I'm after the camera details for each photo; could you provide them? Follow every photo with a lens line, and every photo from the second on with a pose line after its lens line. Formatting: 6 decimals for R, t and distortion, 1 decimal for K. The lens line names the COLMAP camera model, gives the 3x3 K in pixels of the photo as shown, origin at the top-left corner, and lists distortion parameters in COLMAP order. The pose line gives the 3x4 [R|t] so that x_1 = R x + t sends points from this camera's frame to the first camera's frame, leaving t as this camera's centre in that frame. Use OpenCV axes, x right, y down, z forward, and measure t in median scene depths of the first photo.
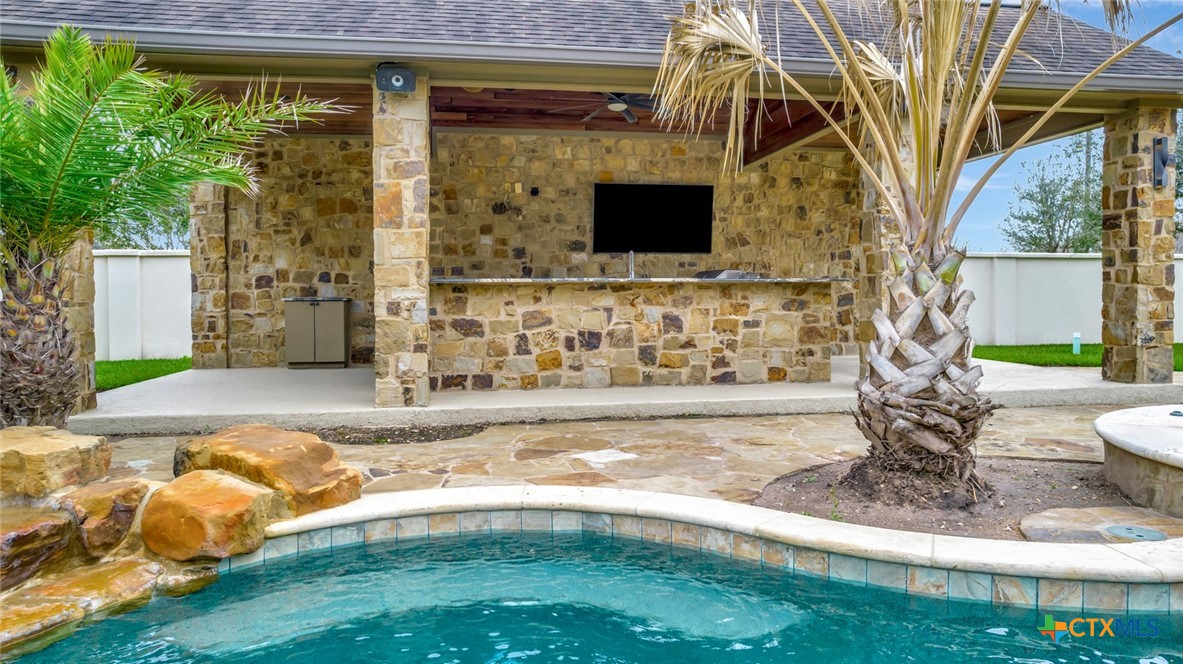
lens RADIAL K [[755.9, 0, 592.1], [0, 755.9, 326.5], [0, 0, 1]] dist [-0.009440, 0.007474]
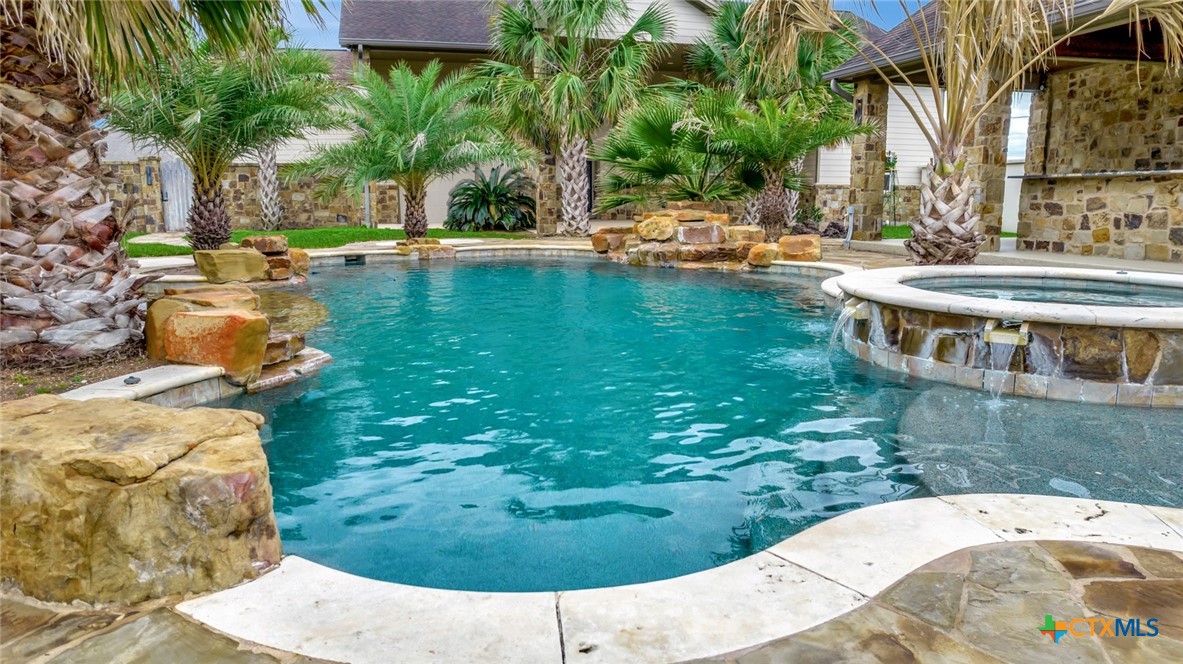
lens RADIAL K [[755.9, 0, 589.0], [0, 755.9, 335.9], [0, 0, 1]] dist [-0.009440, 0.007474]
pose [[0.143358, 0.184617, -0.972299, 1.136335], [-0.044547, 0.982655, 0.180015, 0.020006], [0.988668, 0.017506, 0.149095, -0.090922]]
